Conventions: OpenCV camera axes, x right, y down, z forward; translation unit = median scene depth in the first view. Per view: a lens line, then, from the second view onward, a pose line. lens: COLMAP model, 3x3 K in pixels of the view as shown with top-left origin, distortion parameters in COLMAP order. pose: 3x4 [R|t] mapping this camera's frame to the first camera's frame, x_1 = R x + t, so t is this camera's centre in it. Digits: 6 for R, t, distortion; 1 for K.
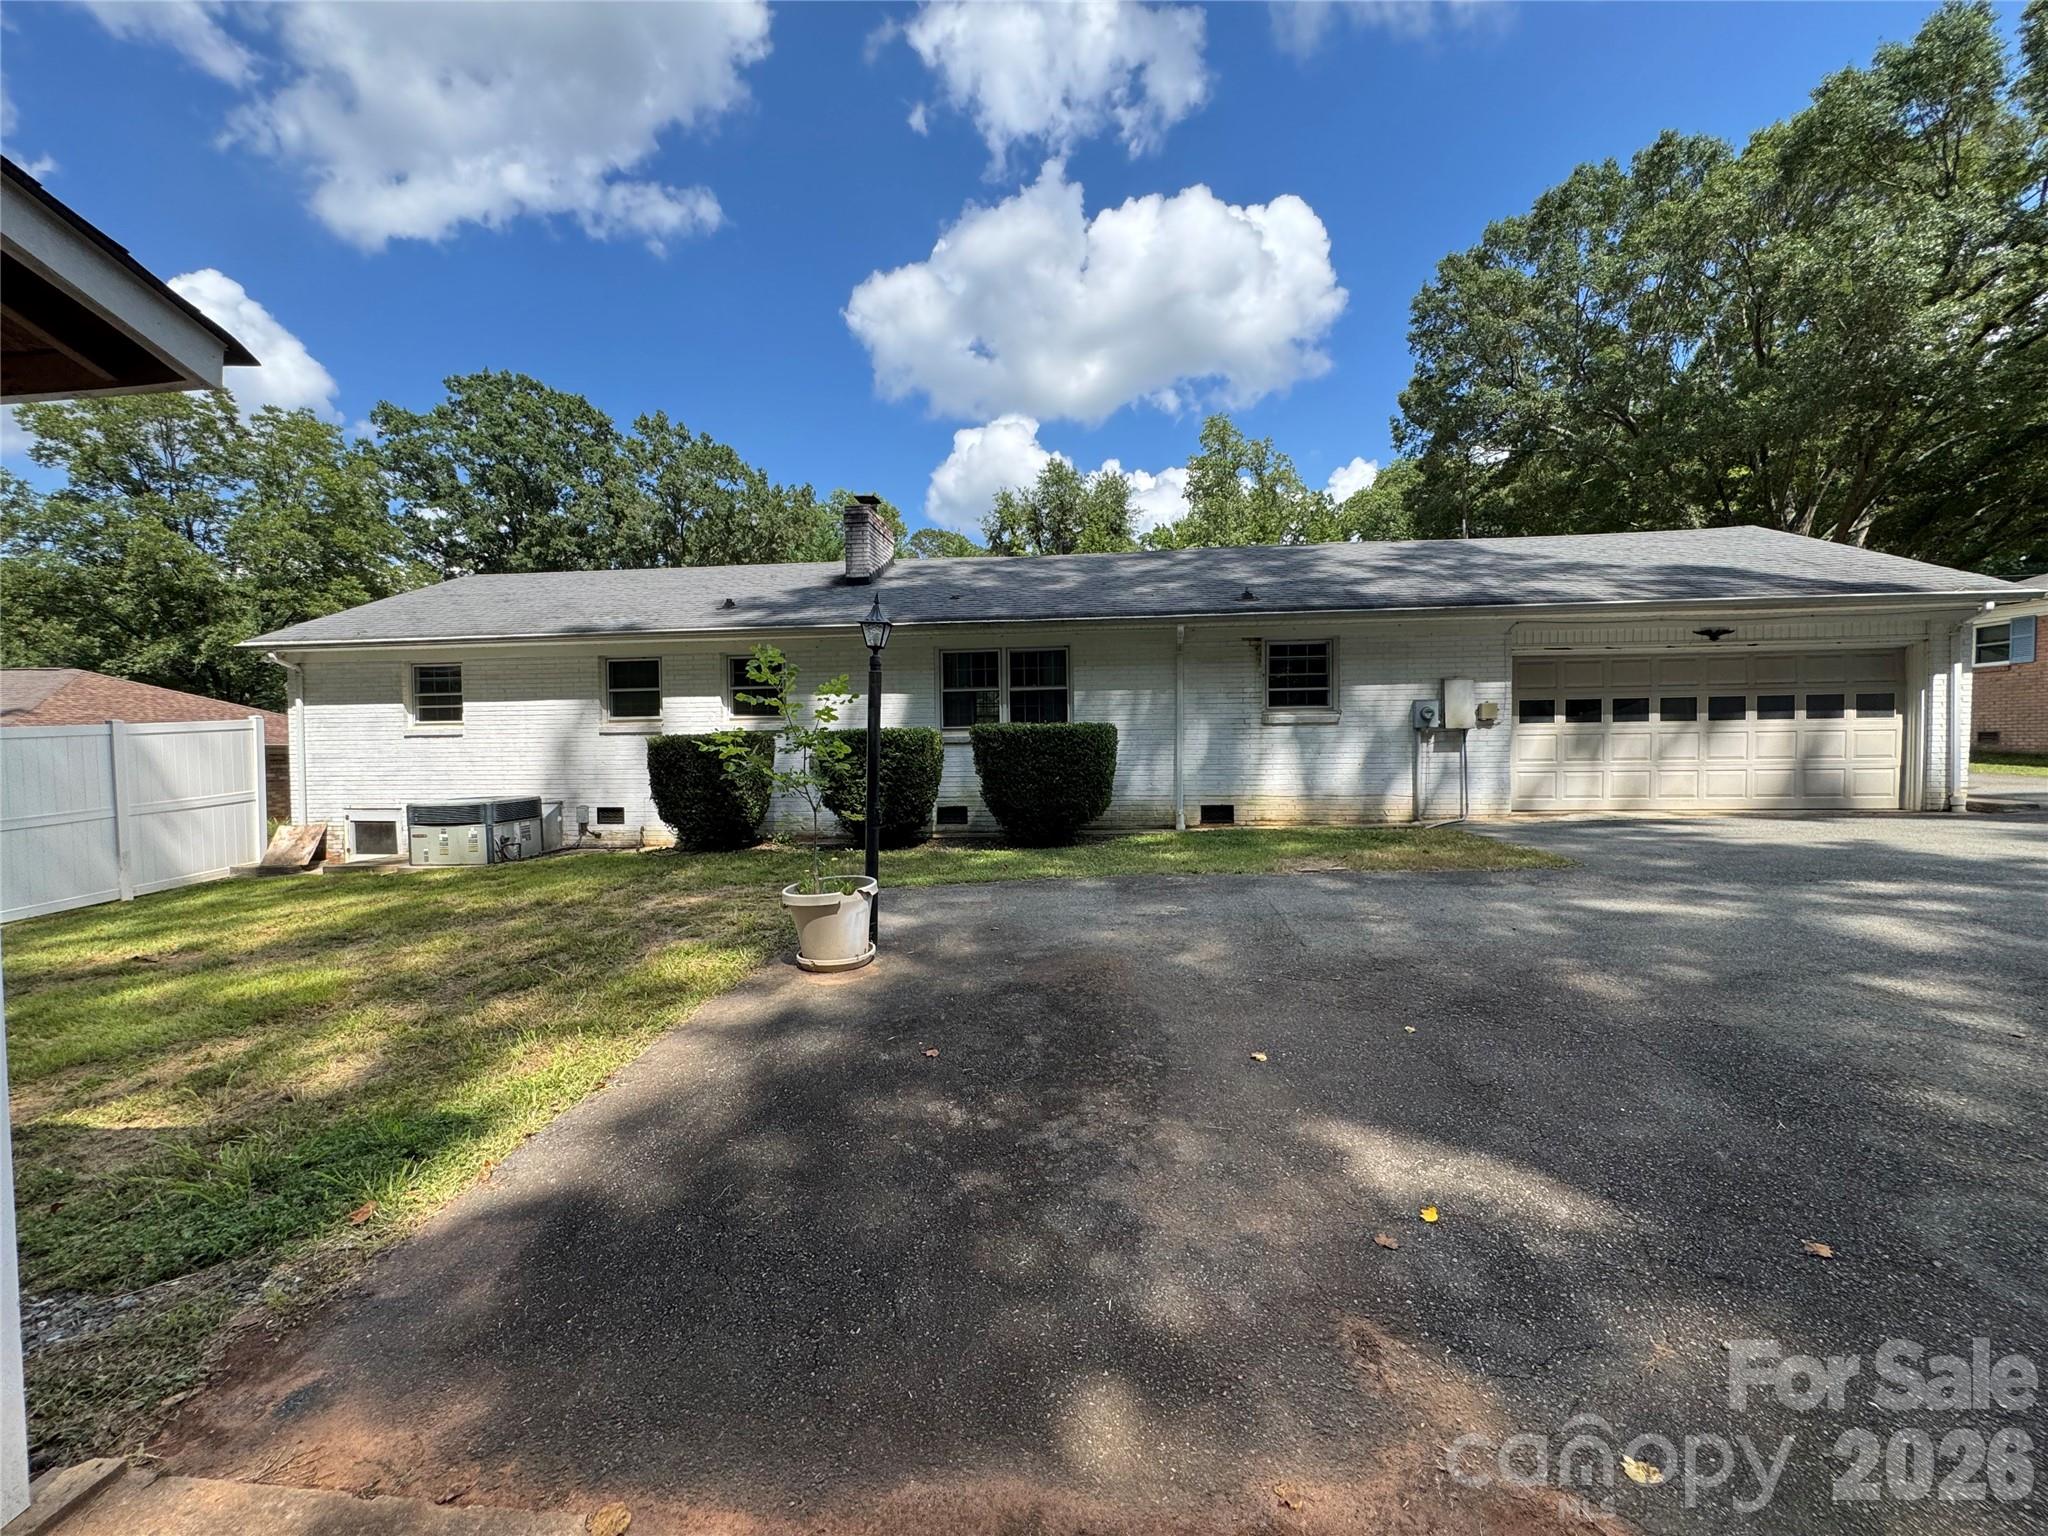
lens RADIAL K [[824.9, 0, 1025.8], [0, 824.9, 758.7], [0, 0, 1]] dist [0.000521, 0.001592]
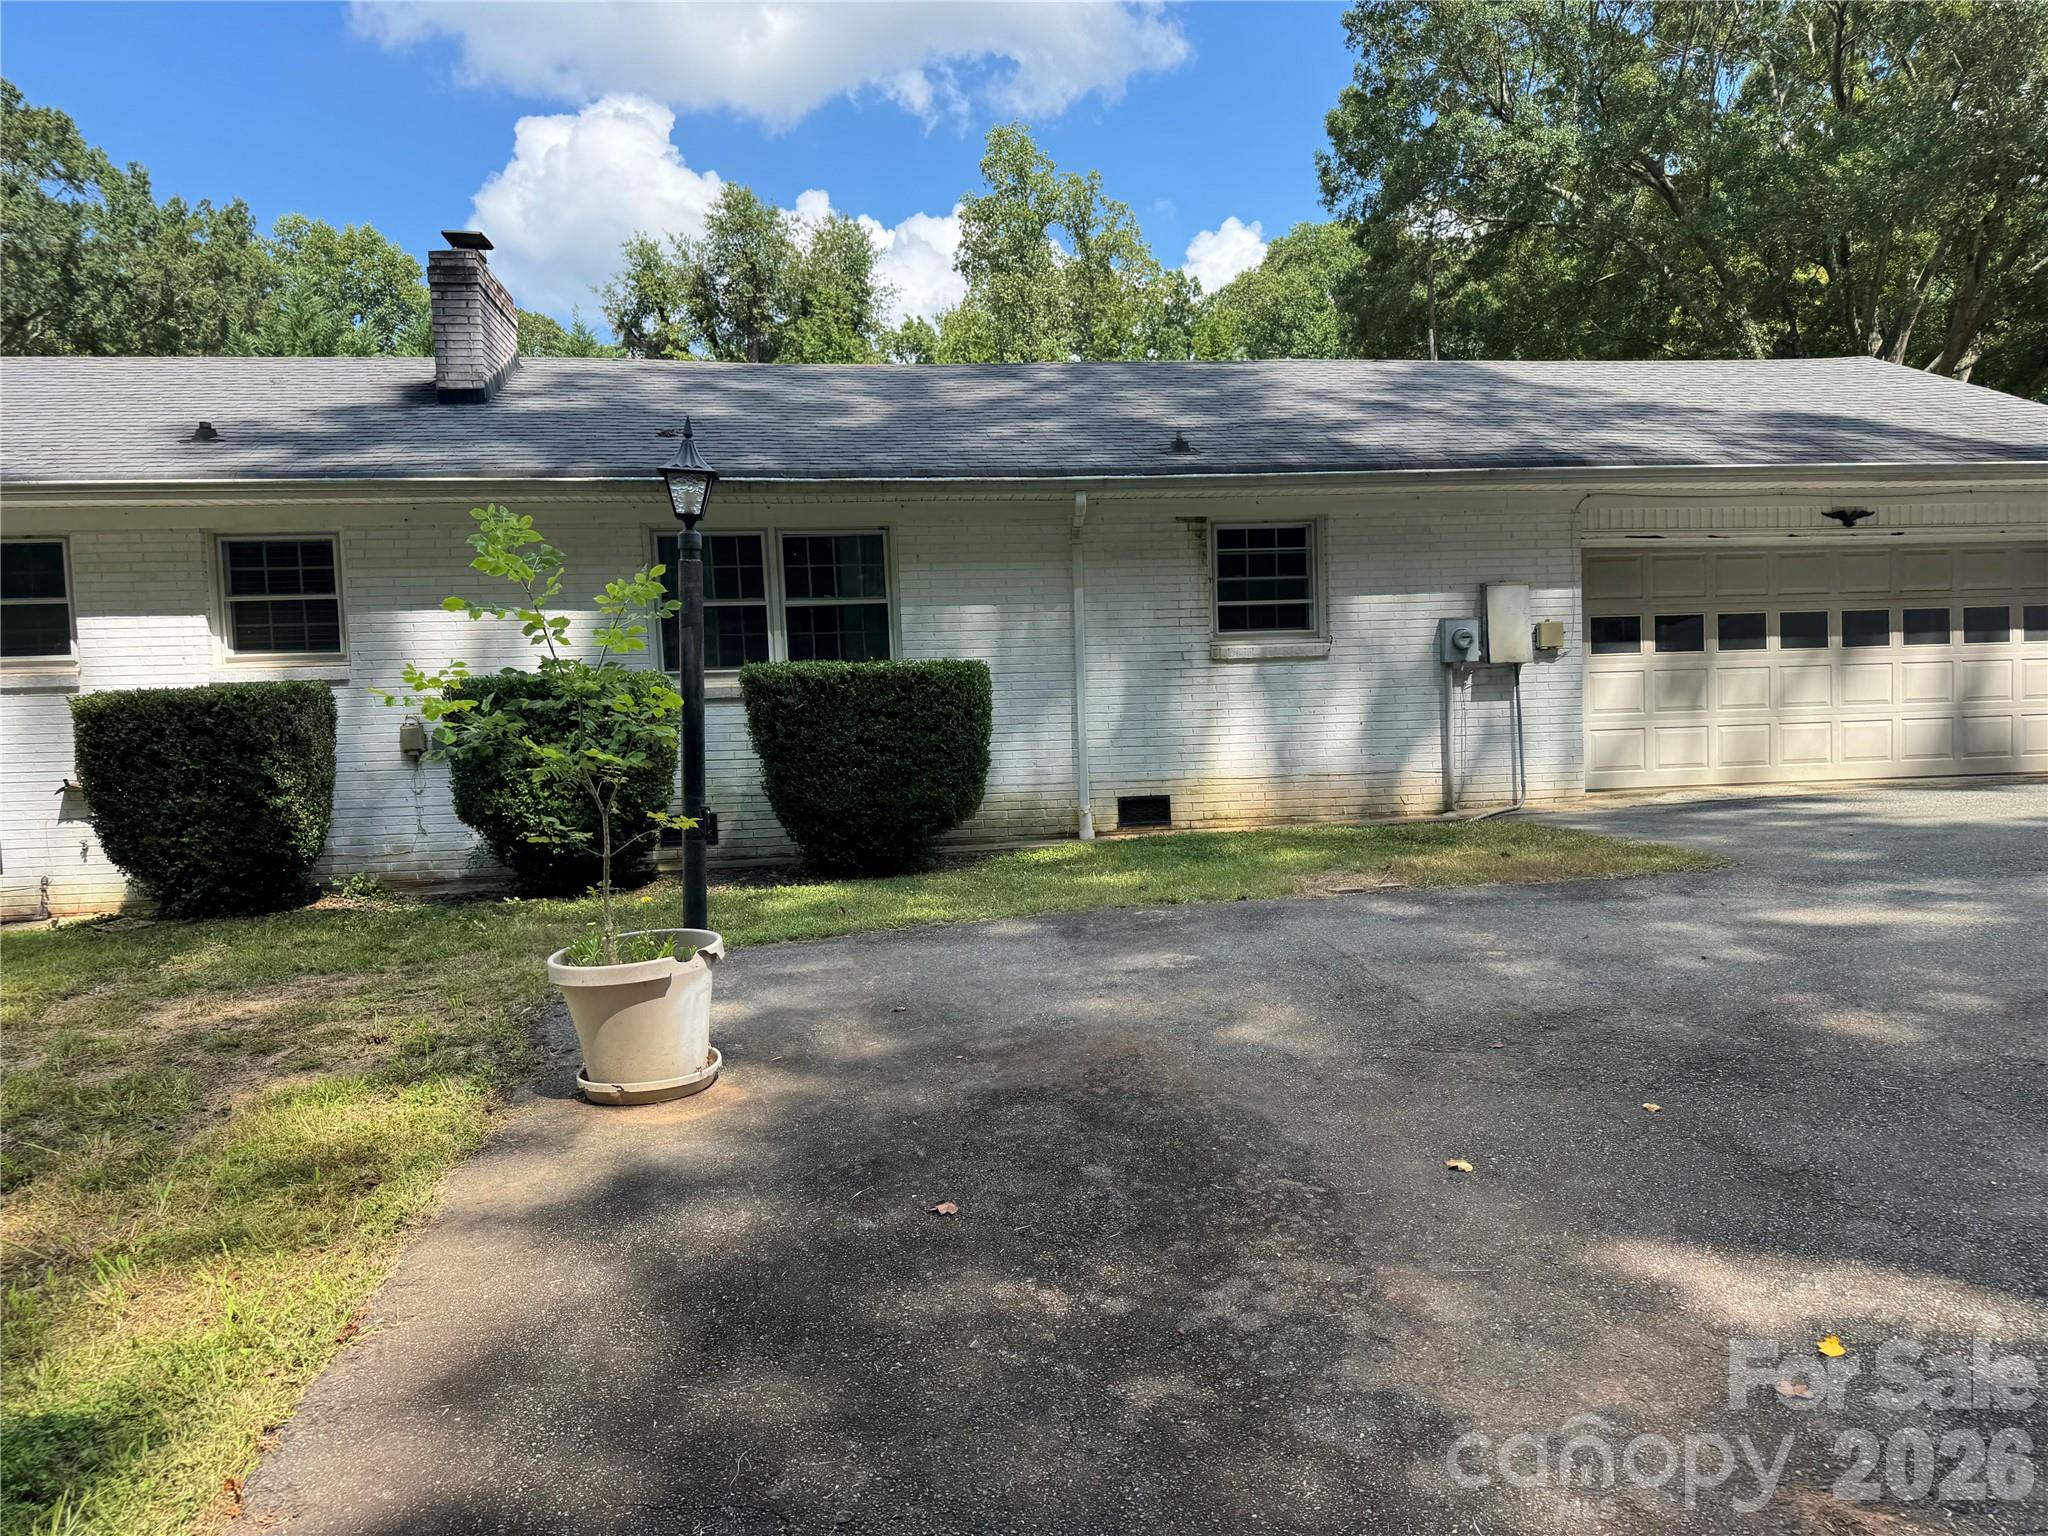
lens RADIAL K [[1452.0, 0, 1027.5], [0, 1452.0, 771.8], [0, 0, 1]] dist [0.066543, -0.074341]
pose [[0.971277, -0.027659, 0.236341, -0.100550], [0.021374, 0.999348, 0.029112, 0.006071], [-0.236992, -0.023225, 0.971234, -0.003662]]
